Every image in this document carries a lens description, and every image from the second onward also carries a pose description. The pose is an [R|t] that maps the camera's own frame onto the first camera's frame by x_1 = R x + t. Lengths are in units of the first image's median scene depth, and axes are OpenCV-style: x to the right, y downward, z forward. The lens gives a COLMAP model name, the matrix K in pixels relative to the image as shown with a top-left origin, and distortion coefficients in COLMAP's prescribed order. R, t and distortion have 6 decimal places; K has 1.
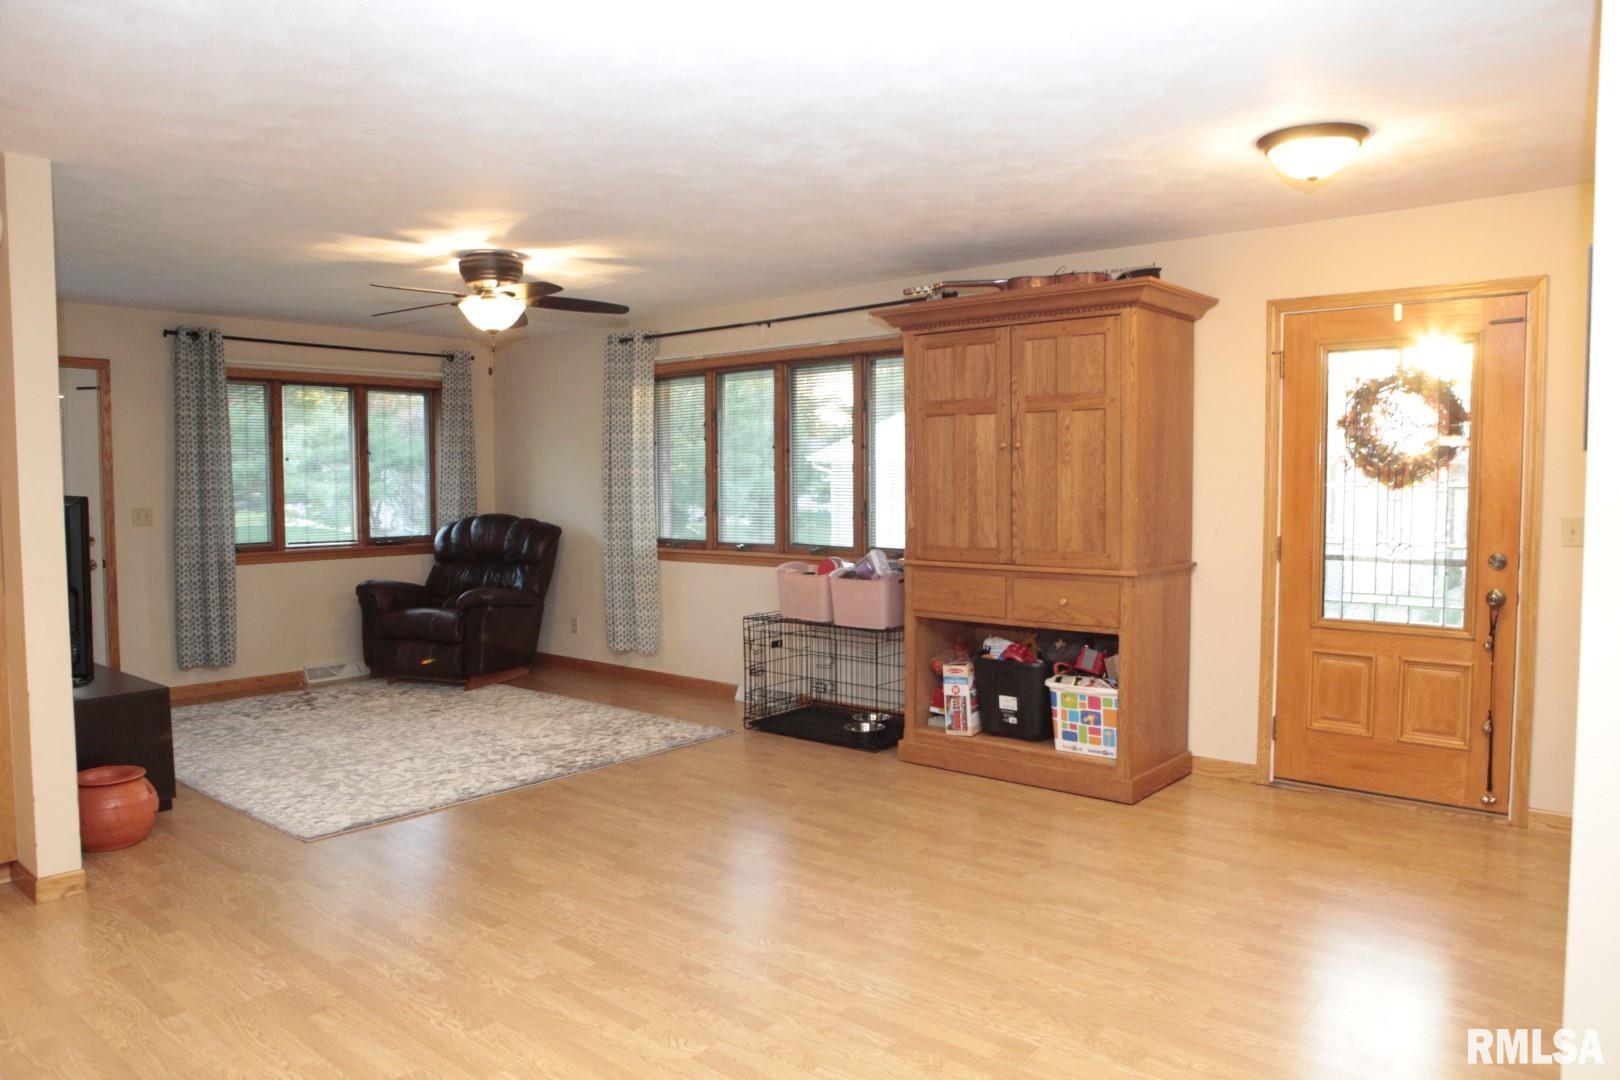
lens RADIAL K [[1125.1, 0, 806.9], [0, 1125.1, 542.9], [0, 0, 1]] dist [-0.091478, 0.061589]
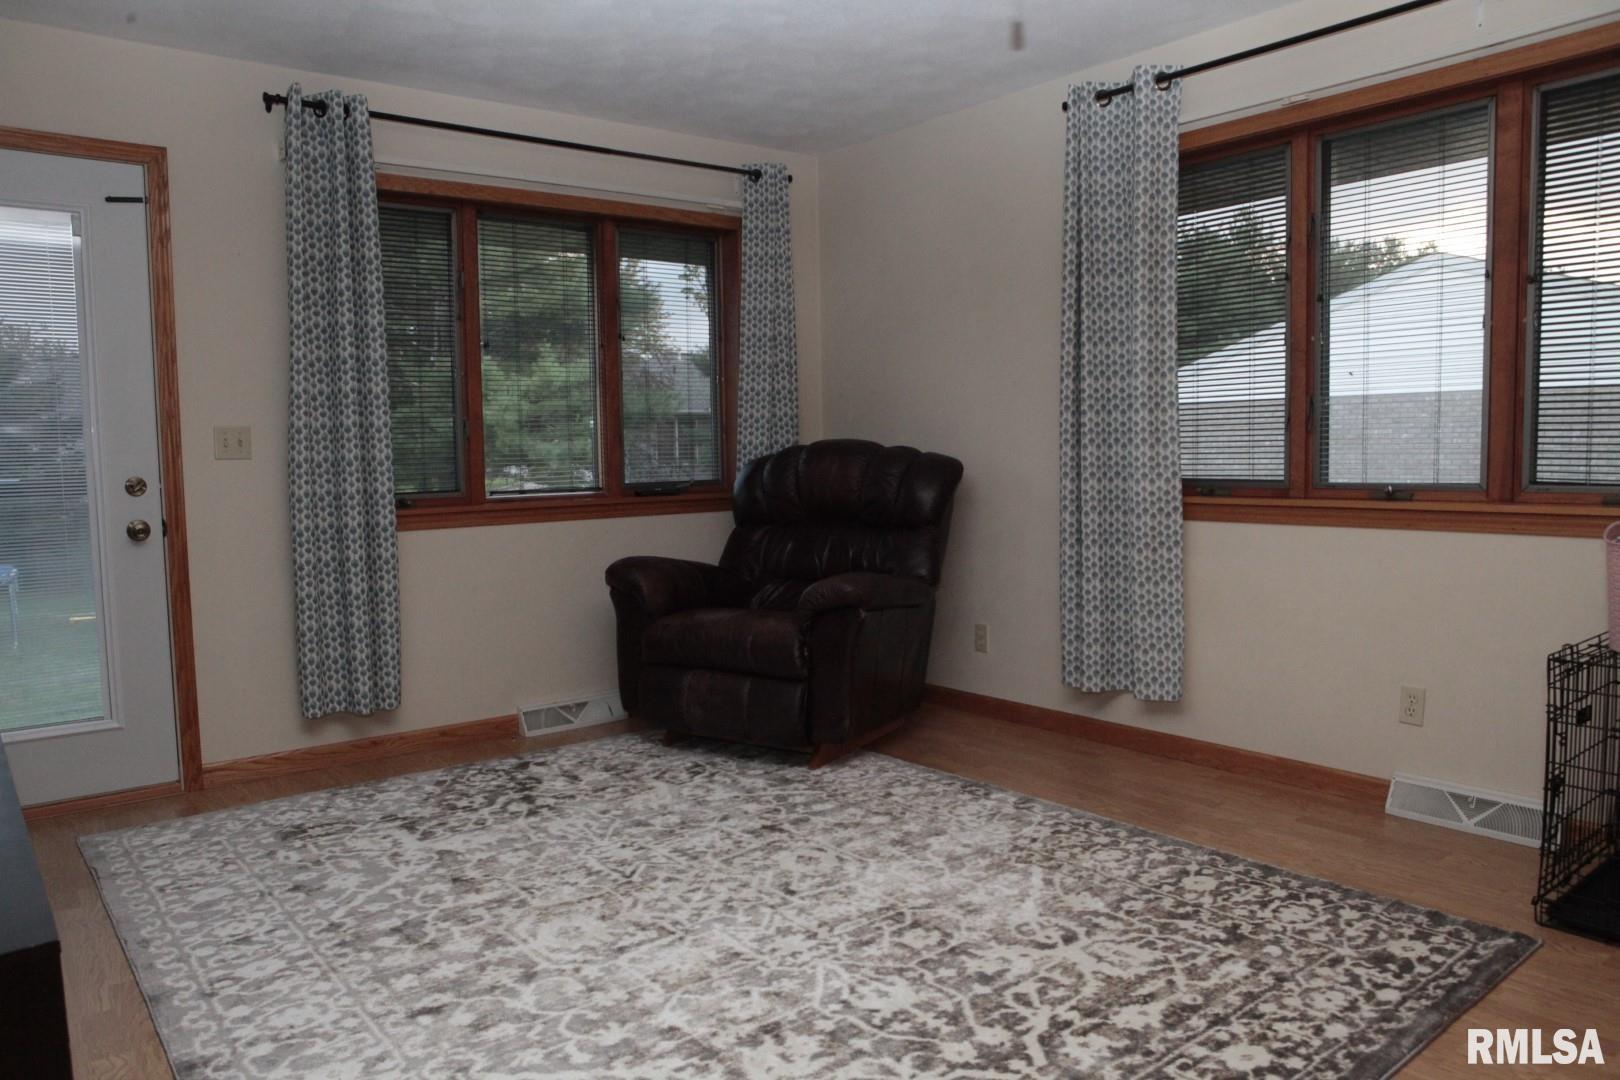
lens RADIAL K [[1142.4, 0, 808.6], [0, 1142.4, 534.6], [0, 0, 1]] dist [-0.068501, 0.013849]
pose [[0.982530, 0.000597, -0.186101, -0.289832], [0.004076, 0.999686, 0.024729, 0.012293], [0.186058, -0.025055, 0.982219, 0.662467]]
